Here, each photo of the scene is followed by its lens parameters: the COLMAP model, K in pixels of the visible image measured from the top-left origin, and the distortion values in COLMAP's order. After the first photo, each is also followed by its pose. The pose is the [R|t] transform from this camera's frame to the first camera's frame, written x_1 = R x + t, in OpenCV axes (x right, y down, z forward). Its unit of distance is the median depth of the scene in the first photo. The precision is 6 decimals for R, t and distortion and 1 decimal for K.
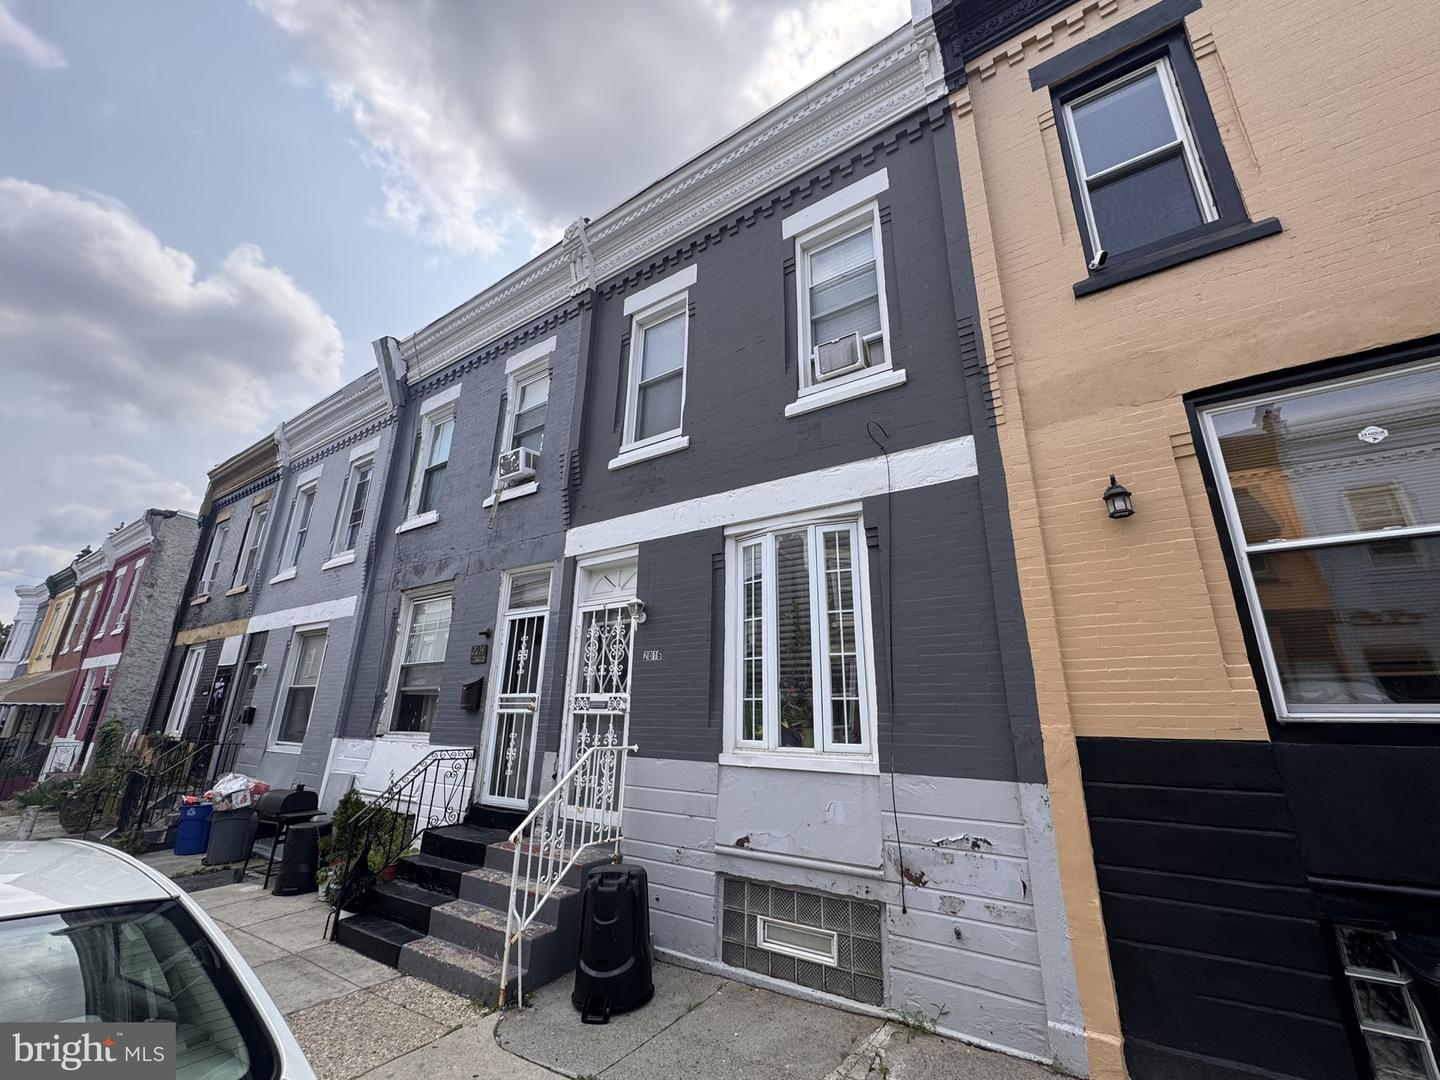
lens RADIAL K [[580.8, 0, 720.8], [0, 580.8, 540.5], [0, 0, 1]] dist [-0.003380, 0.000102]
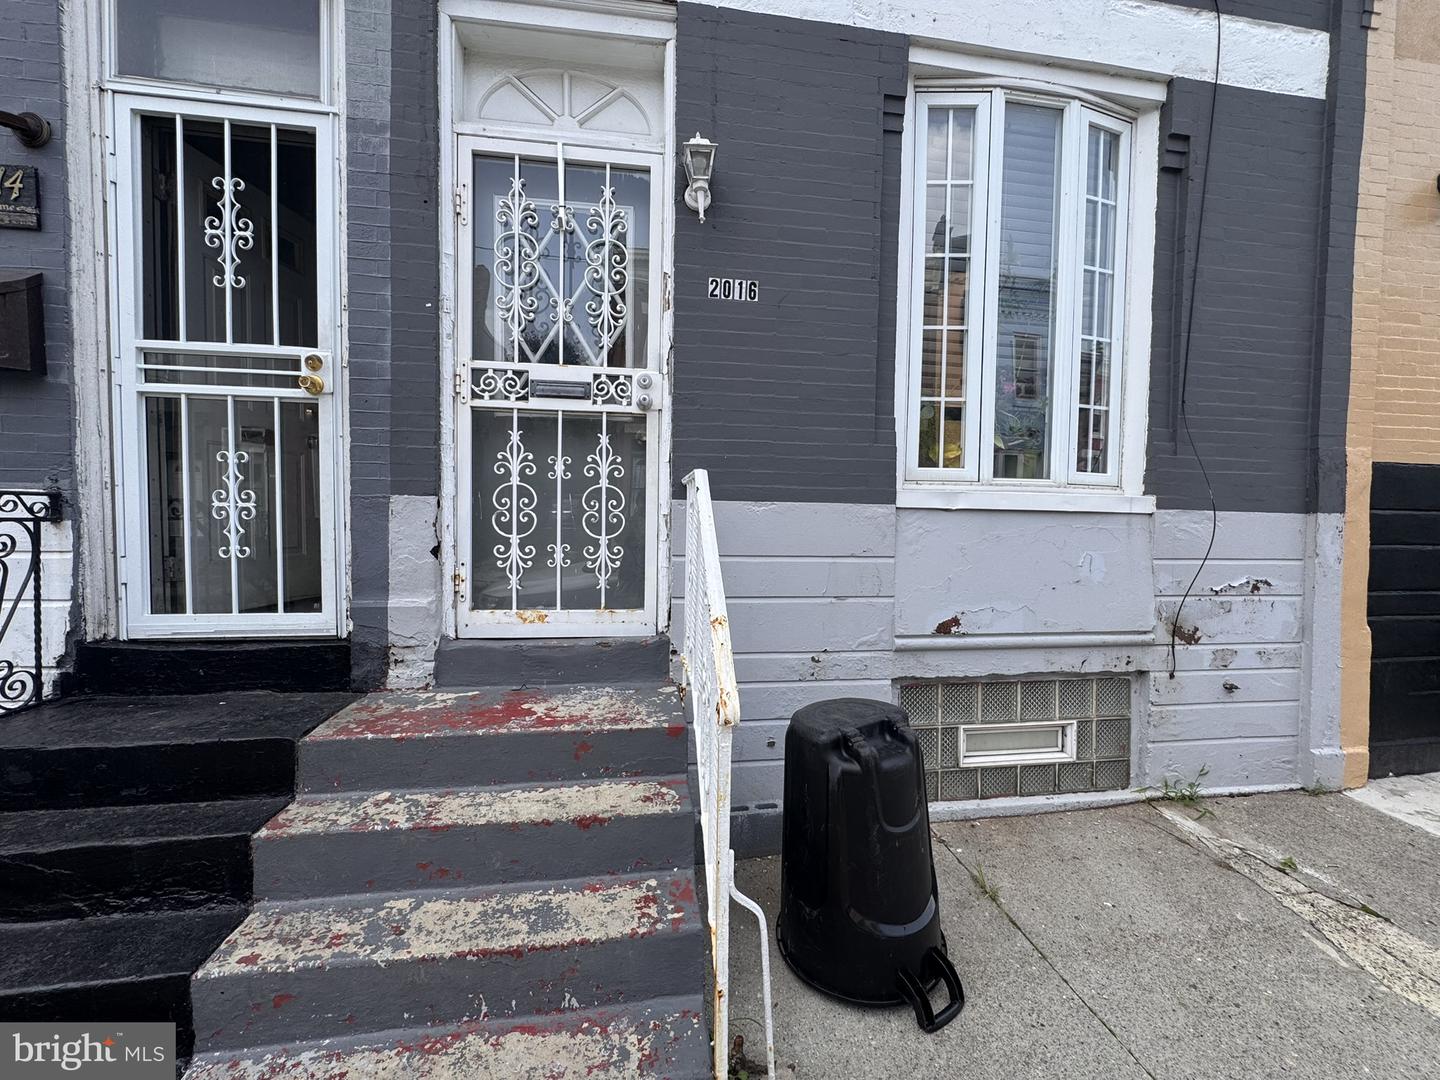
lens RADIAL K [[580.8, 0, 719.1], [0, 580.8, 538.4], [0, 0, 1]] dist [-0.003380, 0.000102]
pose [[0.740507, -0.034313, 0.671172, -0.526188], [-0.203679, 0.940266, 0.272790, 0.311688], [-0.640441, -0.338706, 0.689285, 0.752581]]
